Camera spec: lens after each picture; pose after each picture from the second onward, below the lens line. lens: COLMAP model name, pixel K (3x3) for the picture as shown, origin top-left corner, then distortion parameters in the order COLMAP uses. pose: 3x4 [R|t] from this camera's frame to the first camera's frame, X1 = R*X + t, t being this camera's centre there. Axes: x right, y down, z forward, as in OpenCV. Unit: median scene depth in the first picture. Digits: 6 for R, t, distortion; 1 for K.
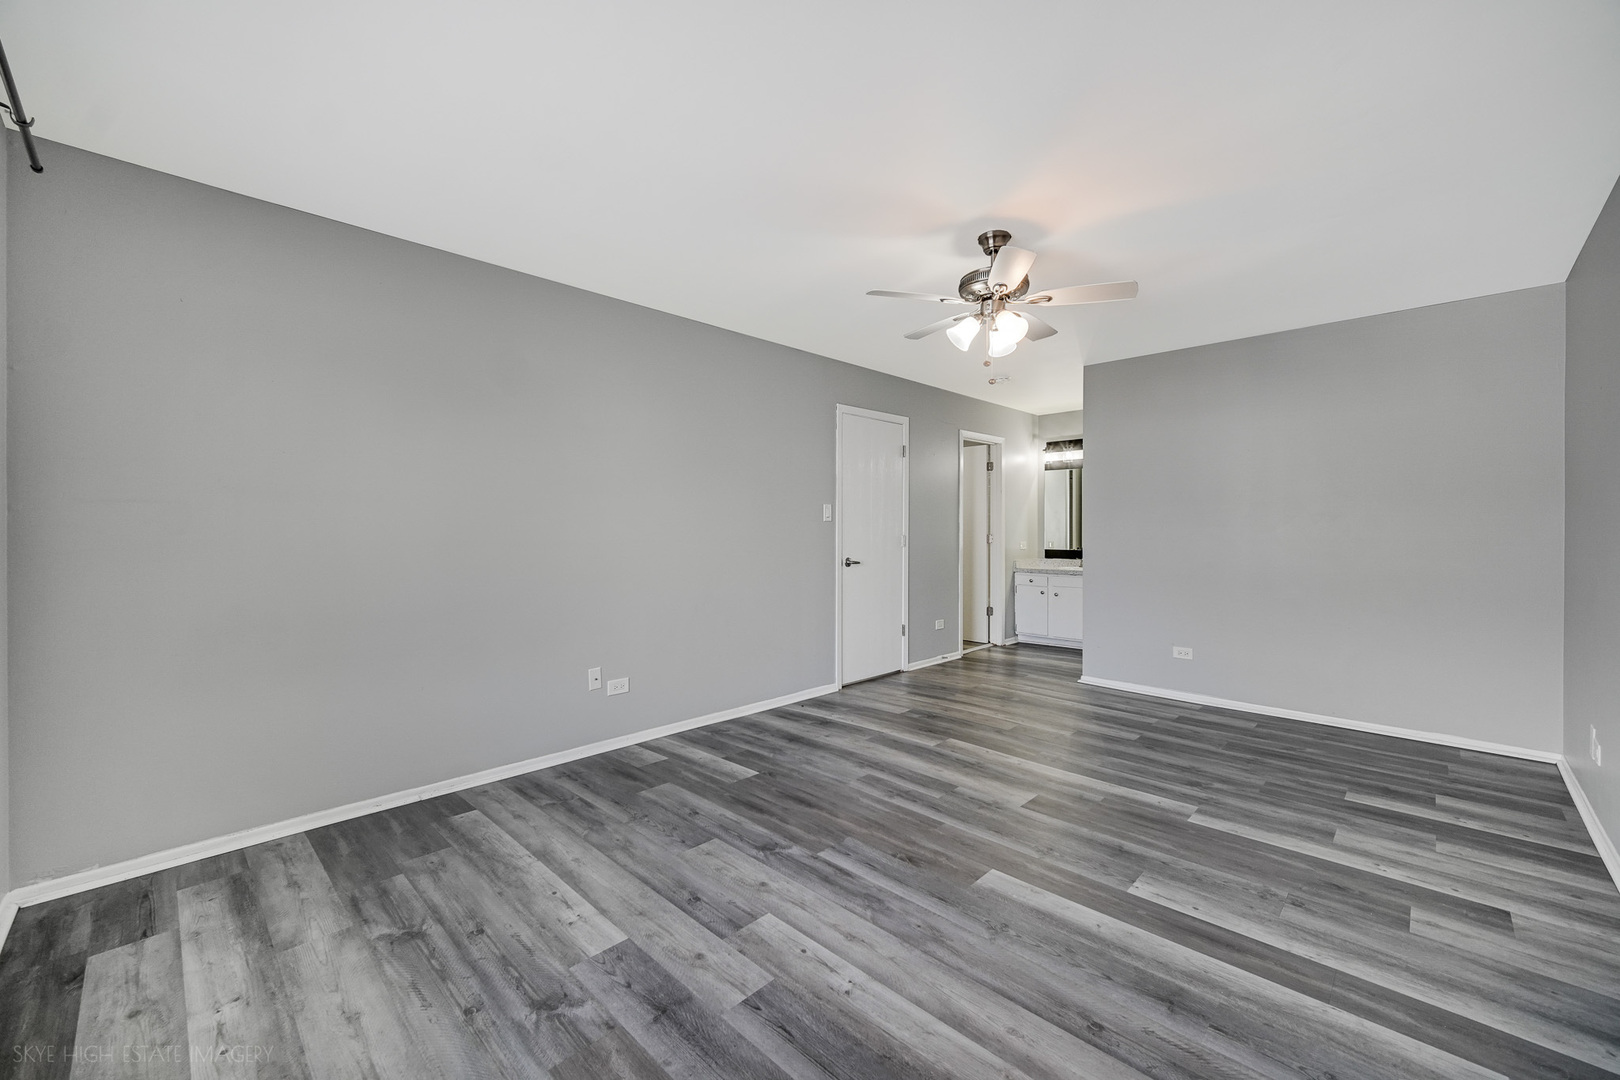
lens RADIAL K [[641.0, 0, 808.3], [0, 641.0, 533.8], [0, 0, 1]] dist [-0.000226, 0.000171]
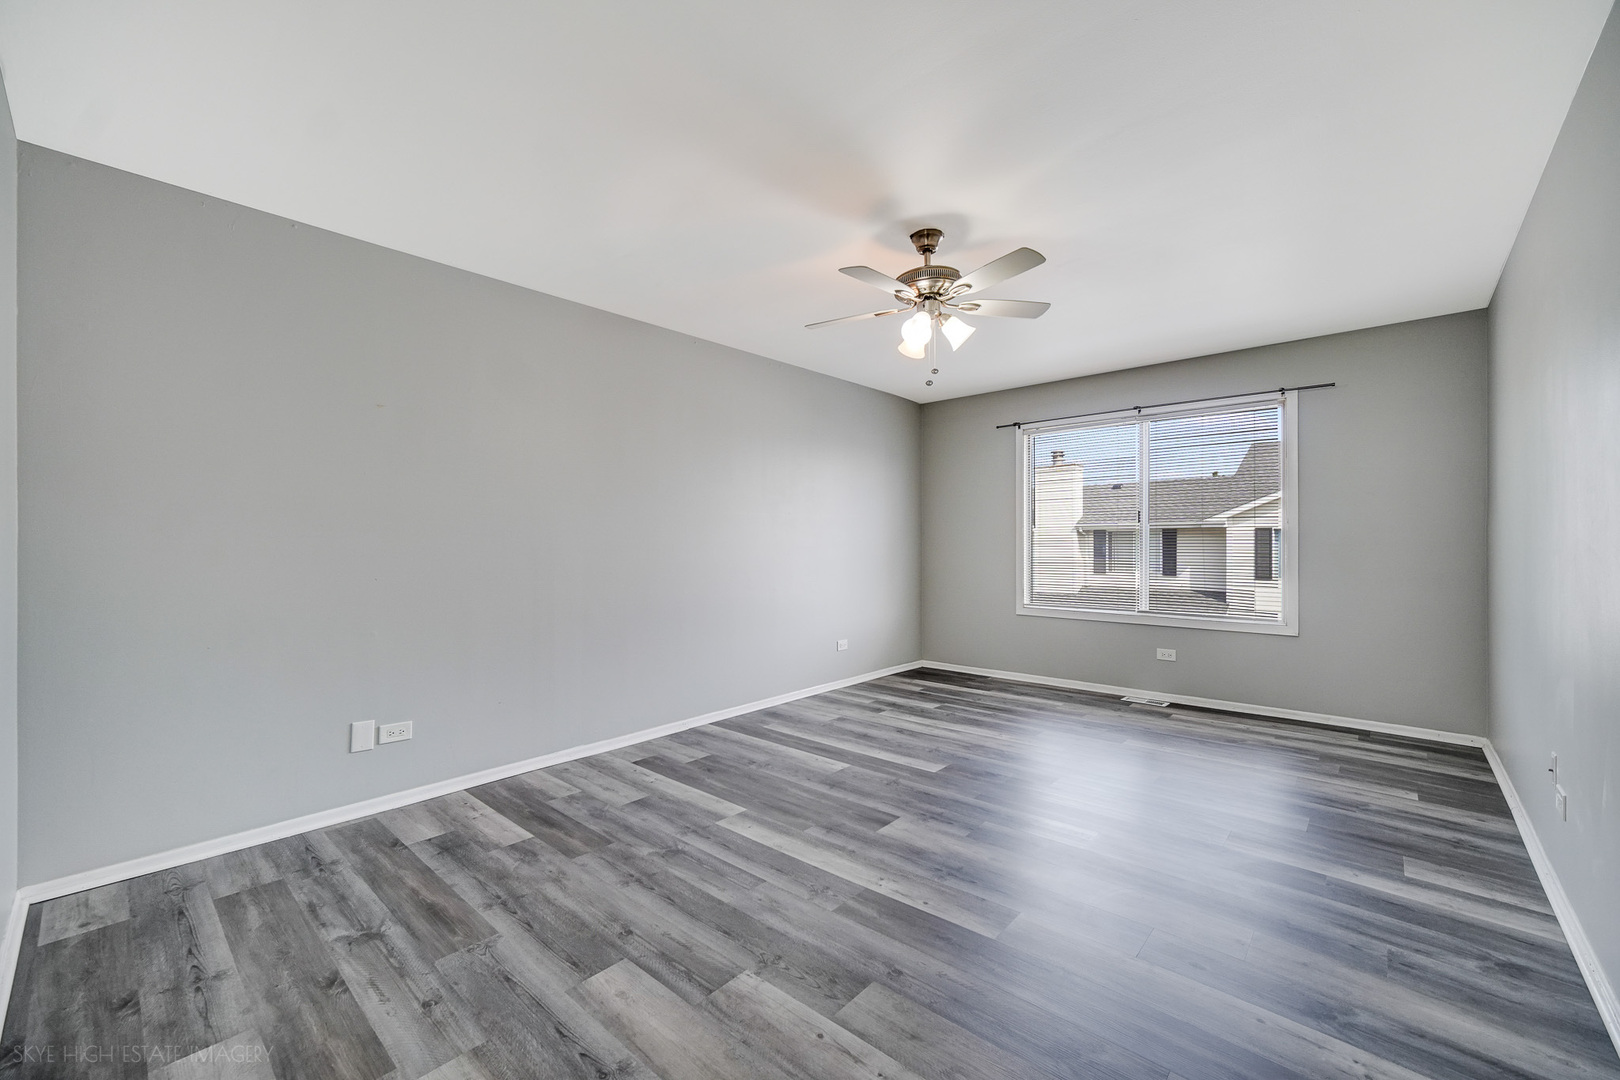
lens RADIAL K [[641.0, 0, 812.0], [0, 641.0, 540.9], [0, 0, 1]] dist [-0.000226, 0.000171]
pose [[-0.998799, 0.001171, -0.048979, 0.519274], [0.000999, 0.999993, 0.003534, 0.003529], [0.048983, 0.003481, -0.998794, 1.991364]]
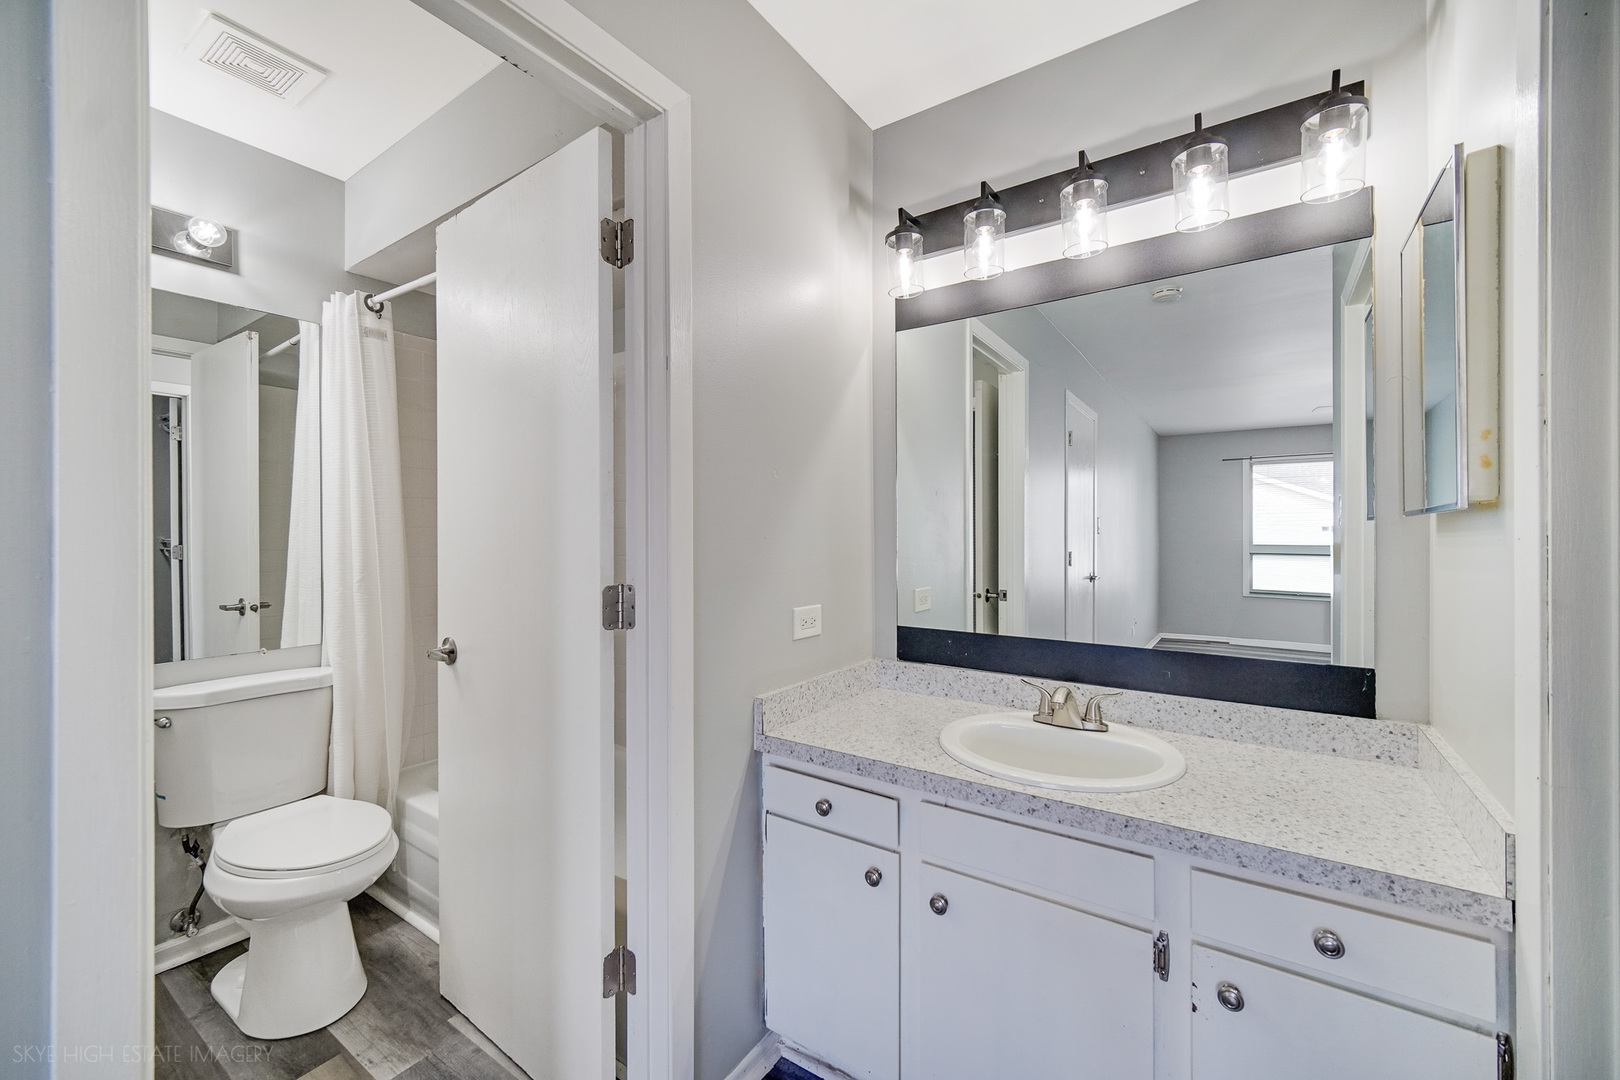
lens RADIAL K [[641.0, 0, 810.5], [0, 641.0, 536.5], [0, 0, 1]] dist [-0.000226, 0.000171]
pose [[0.983361, 0.000121, 0.181660, 0.291468], [0.000348, 0.999997, -0.002550, -0.016106], [-0.181660, 0.002571, 0.983358, 0.760238]]
